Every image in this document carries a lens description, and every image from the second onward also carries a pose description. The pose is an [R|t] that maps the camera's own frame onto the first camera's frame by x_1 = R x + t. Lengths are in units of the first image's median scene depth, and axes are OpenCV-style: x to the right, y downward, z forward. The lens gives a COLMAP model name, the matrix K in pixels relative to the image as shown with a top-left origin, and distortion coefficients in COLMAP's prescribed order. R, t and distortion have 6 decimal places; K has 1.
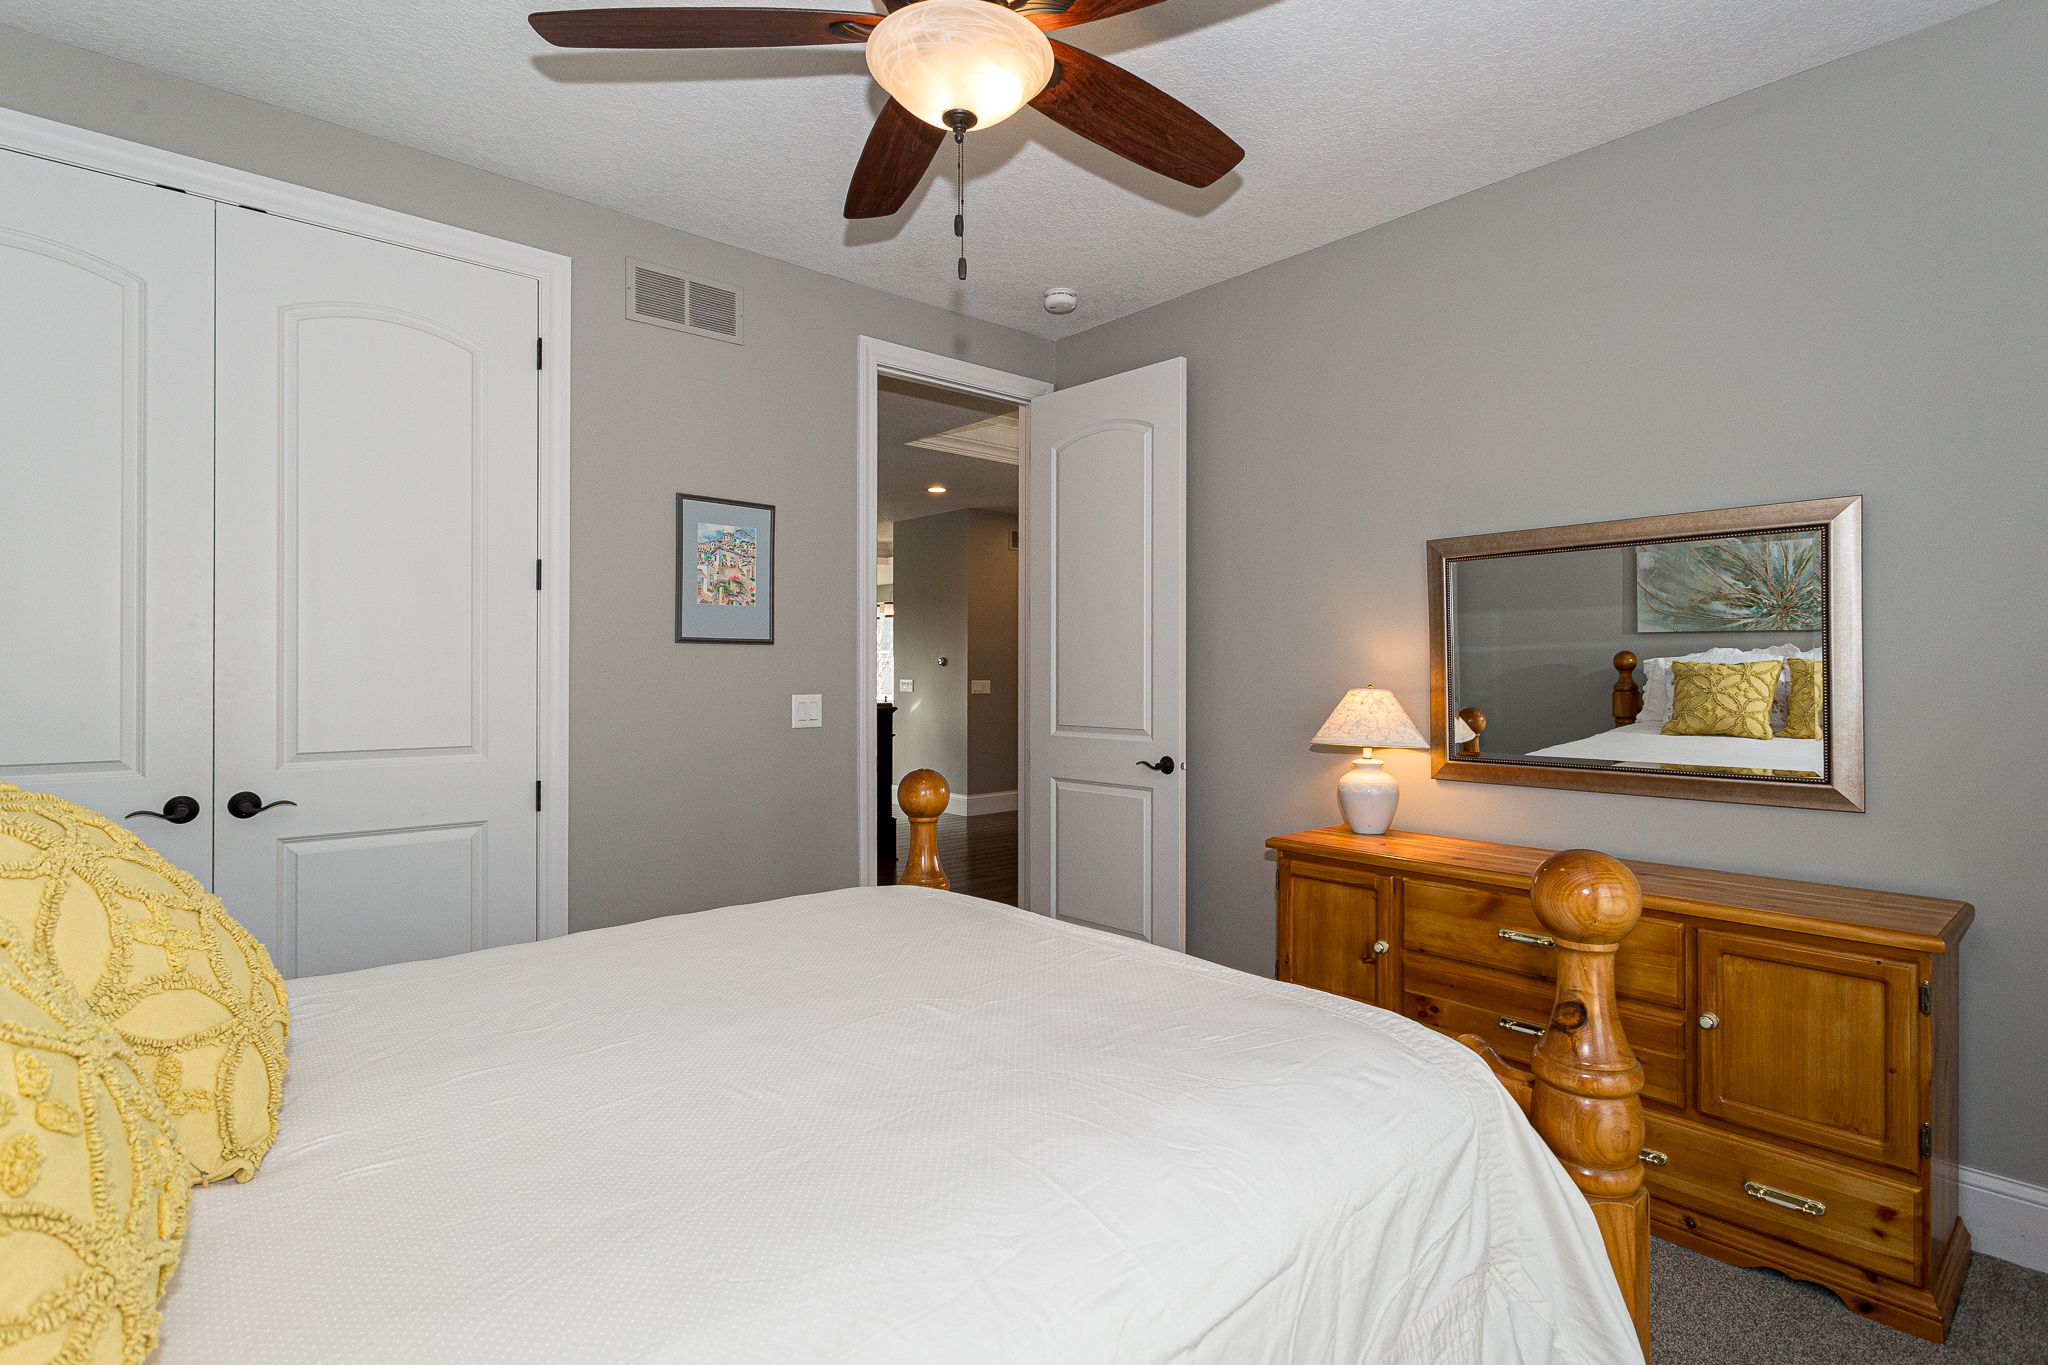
lens RADIAL K [[992.0, 0, 1027.4], [0, 992.0, 683.7], [0, 0, 1]] dist [0.000171, -0.000007]
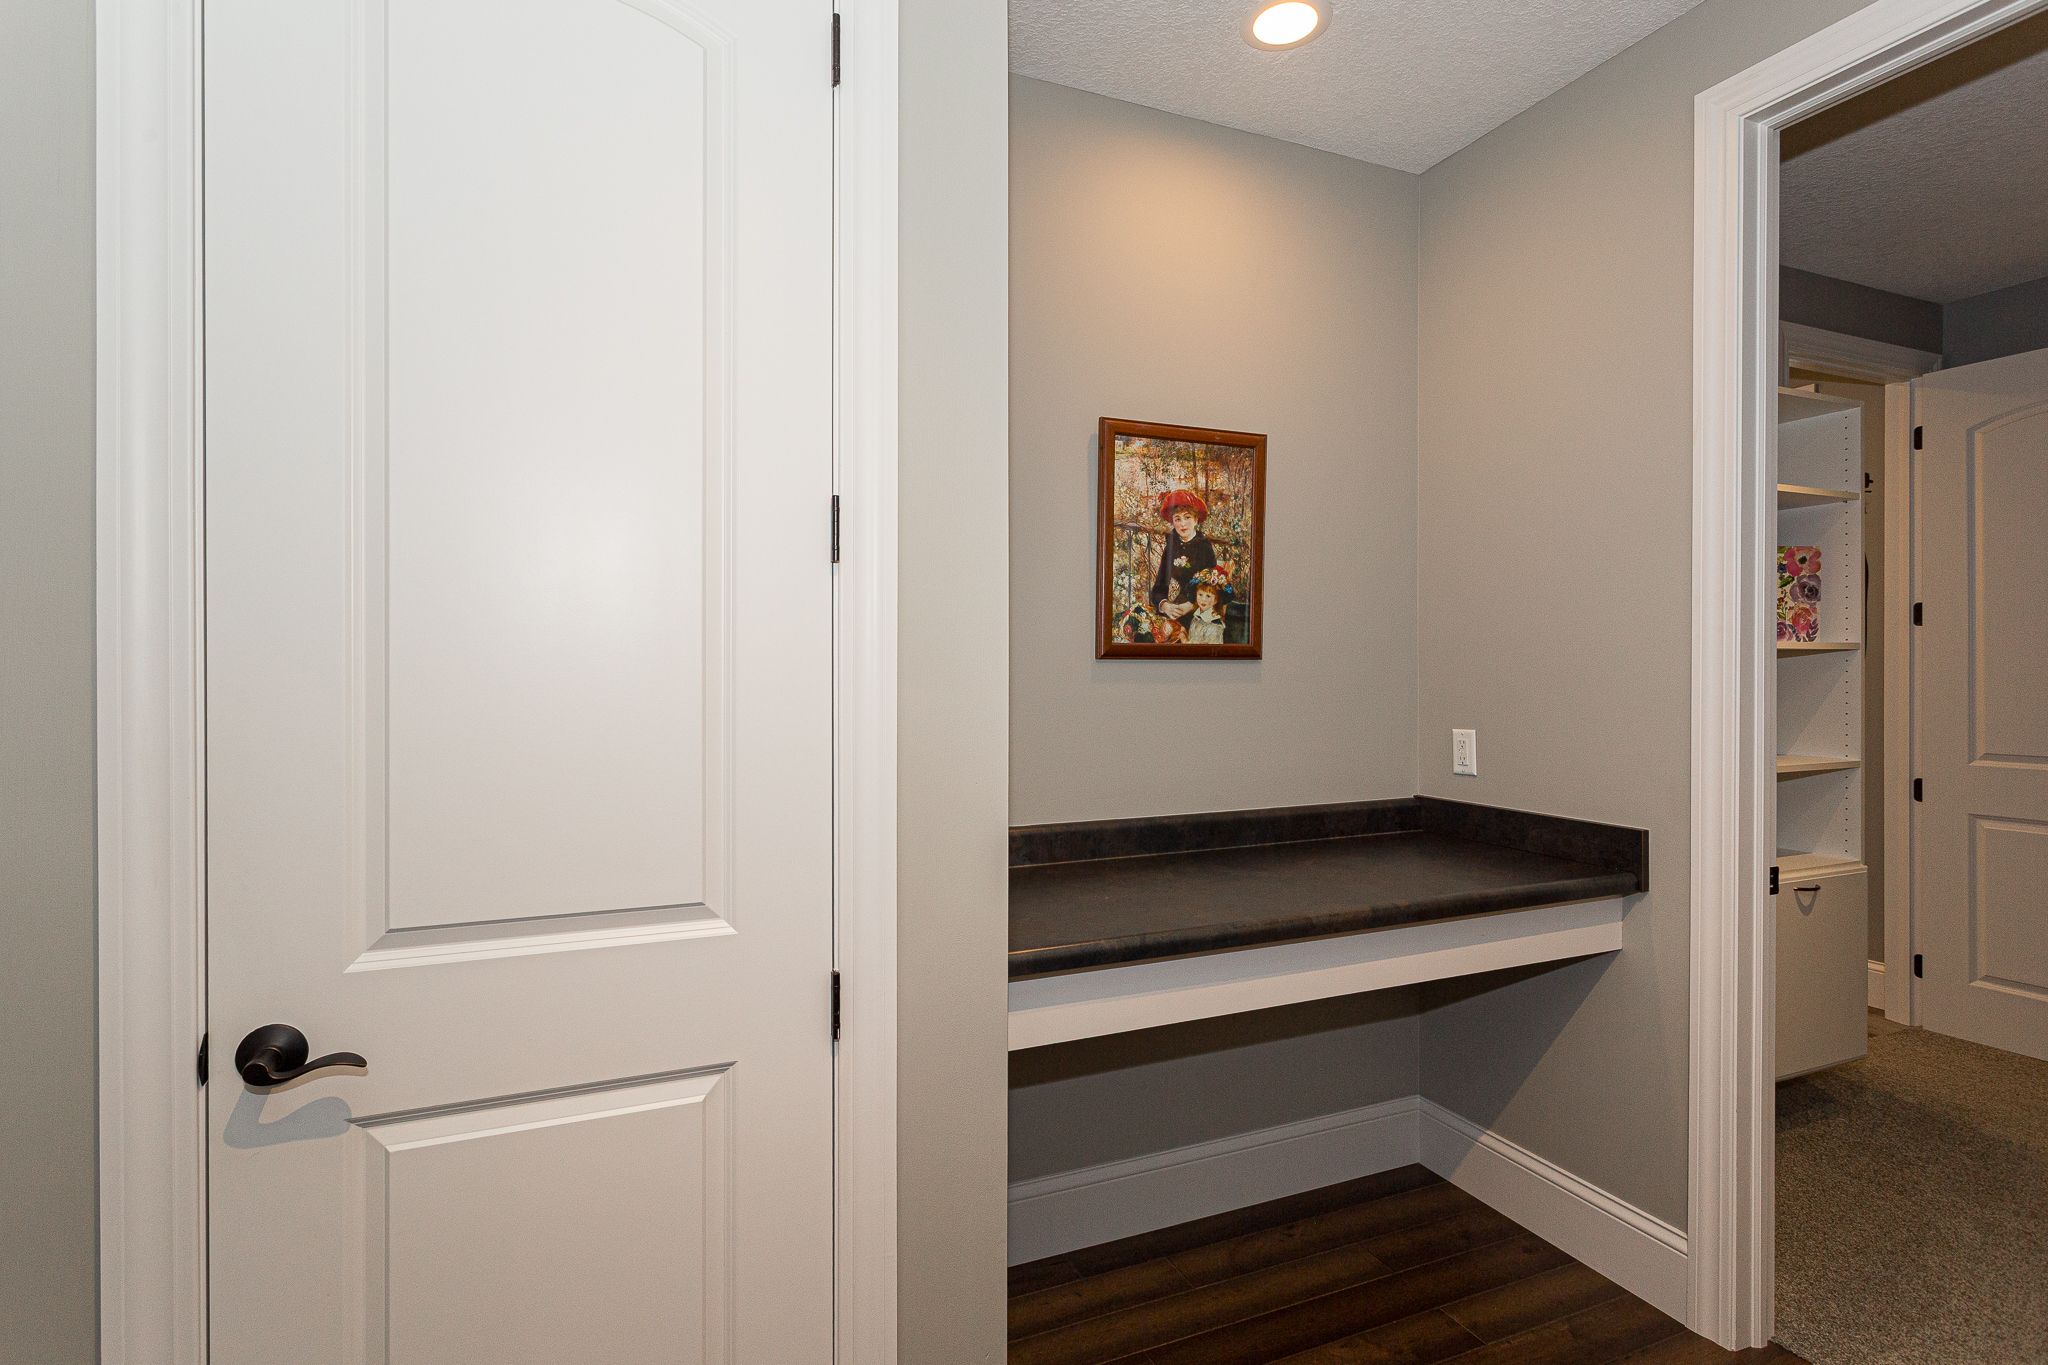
lens RADIAL K [[992.0, 0, 1021.2], [0, 992.0, 674.1], [0, 0, 1]] dist [0.000171, -0.000007]
pose [[0.958165, 0.002100, -0.286210, -0.281388], [0.000676, 0.999954, 0.009600, -0.048208], [0.286217, -0.009392, 0.958119, 0.589532]]
